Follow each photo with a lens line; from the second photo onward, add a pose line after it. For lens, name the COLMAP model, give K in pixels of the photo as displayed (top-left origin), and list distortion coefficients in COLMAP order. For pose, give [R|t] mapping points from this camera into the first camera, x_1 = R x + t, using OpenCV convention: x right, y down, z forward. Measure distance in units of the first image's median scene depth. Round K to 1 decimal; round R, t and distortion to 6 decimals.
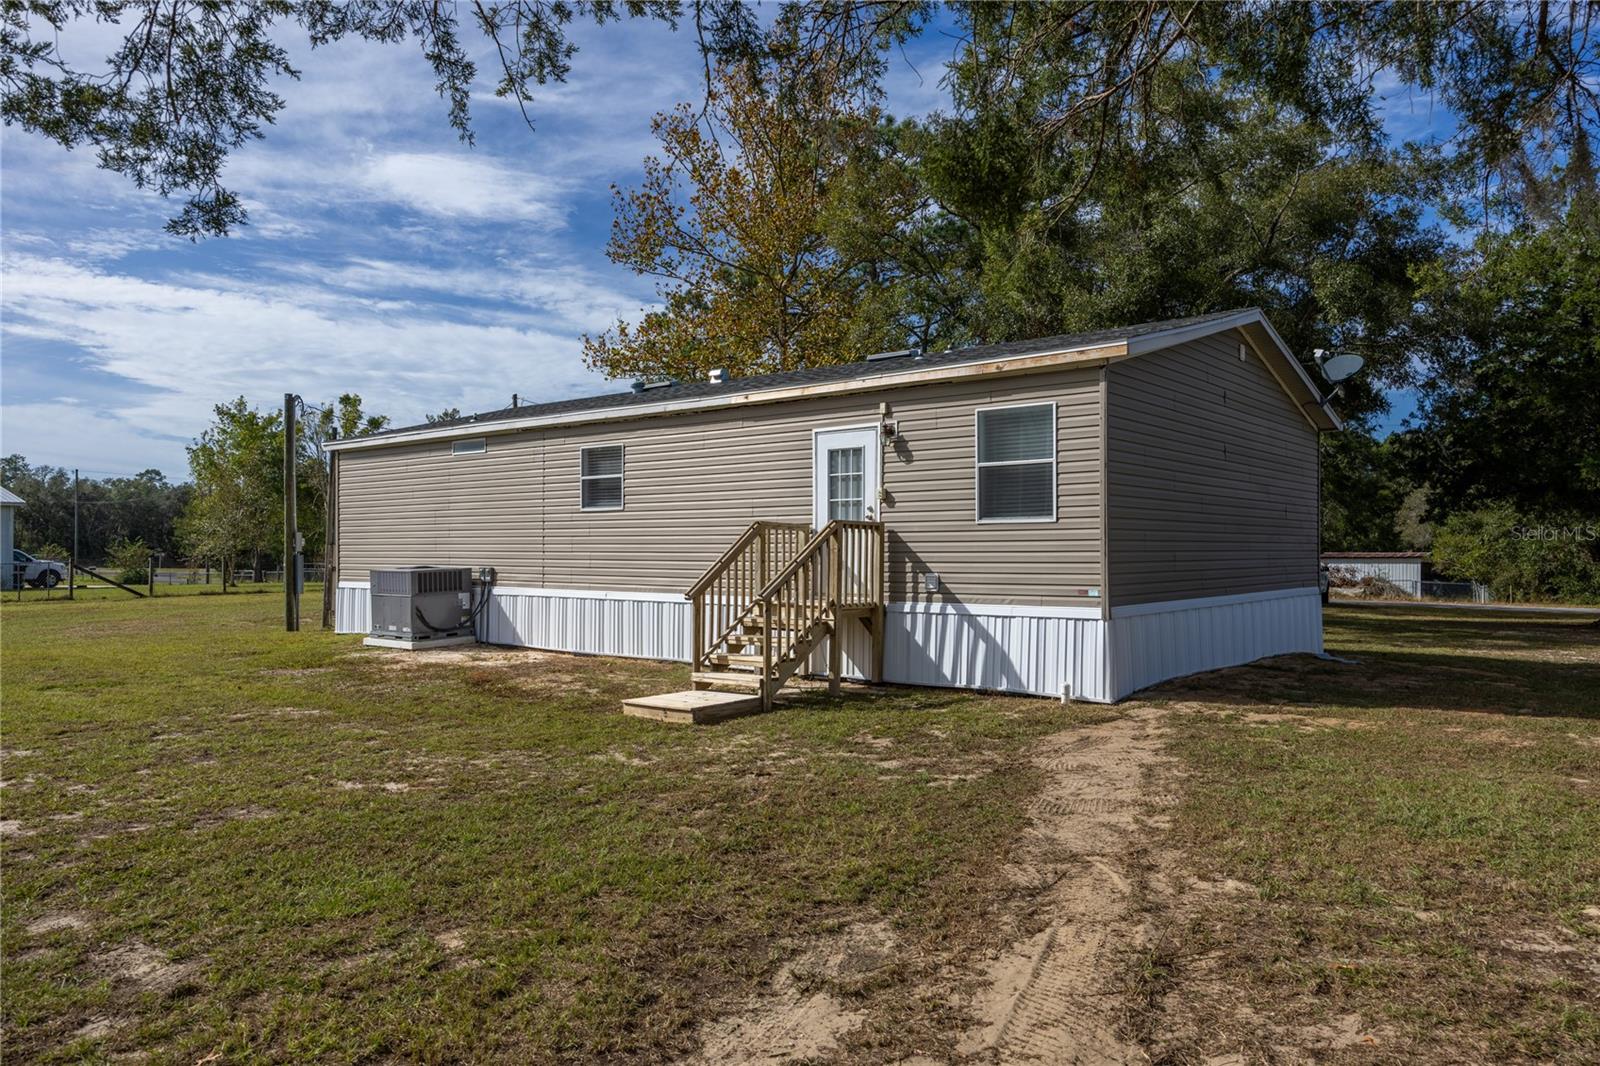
lens RADIAL K [[1090.0, 0, 800.0], [0, 1090.0, 533.0], [0, 0, 1]] dist [0.000125, -0.000141]
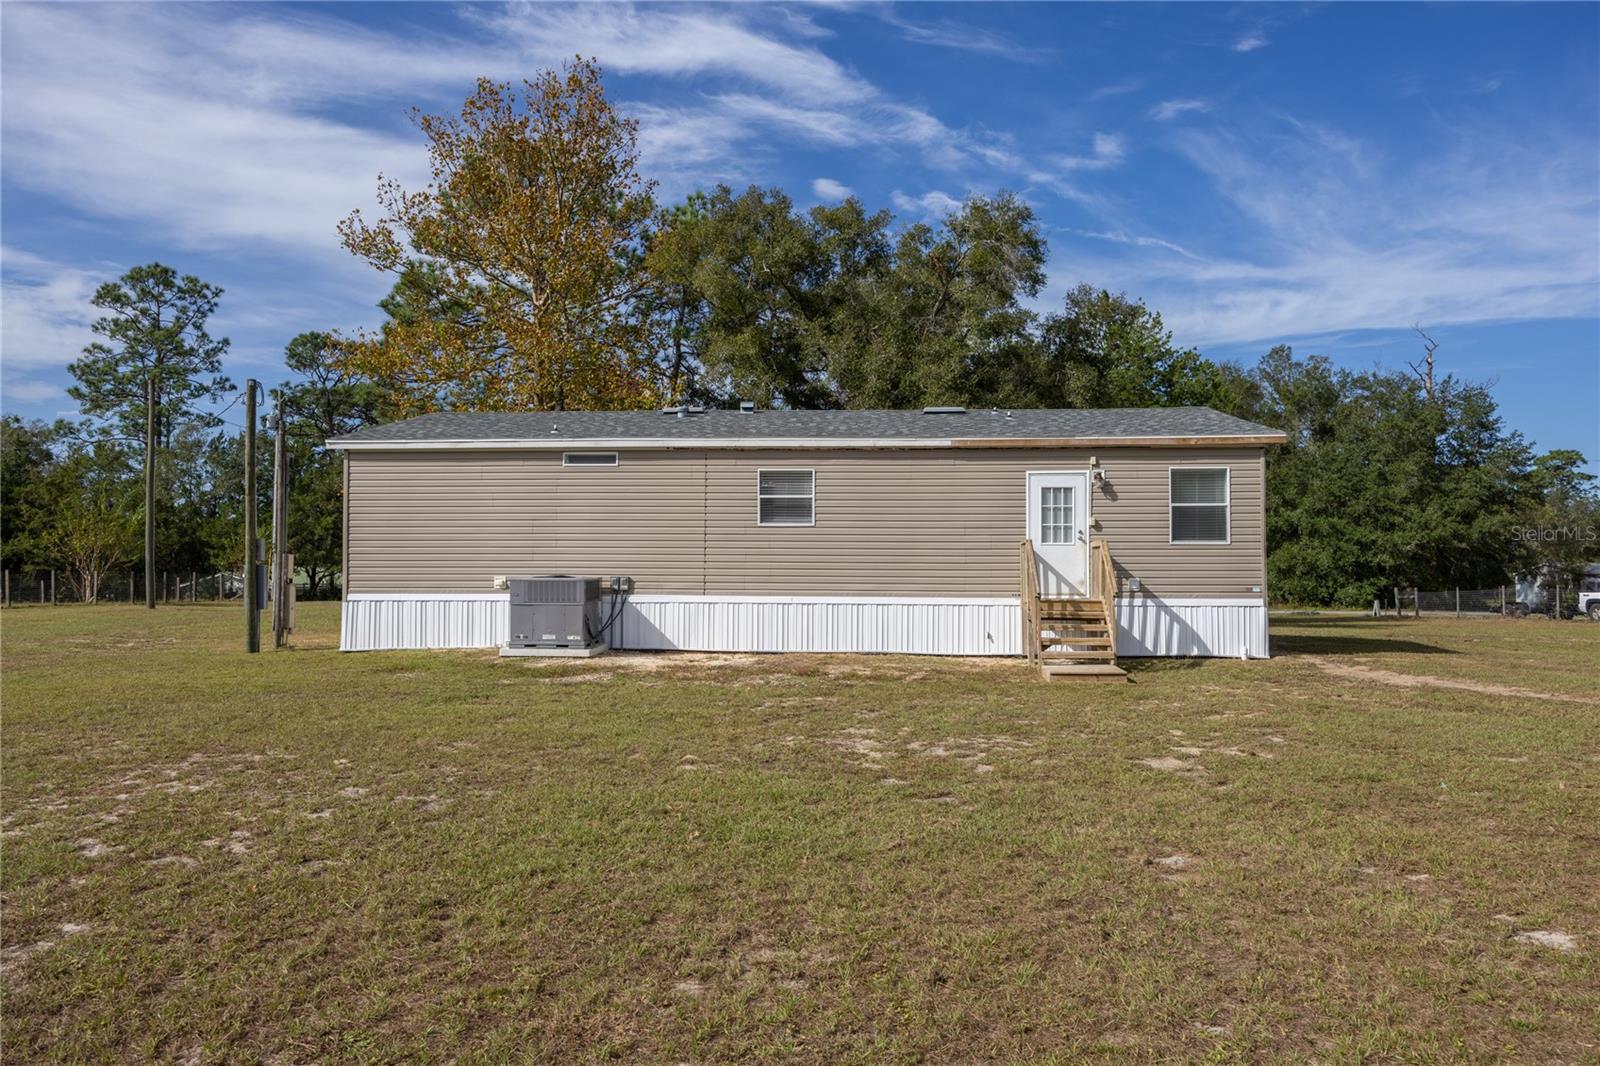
lens RADIAL K [[1090.0, 0, 800.0], [0, 1090.0, 533.0], [0, 0, 1]] dist [0.000125, -0.000141]
pose [[0.823642, 0.001079, 0.567109, -1.031464], [-0.010704, 0.999850, 0.013645, -0.036728], [-0.567009, -0.017309, 0.823529, 0.060740]]
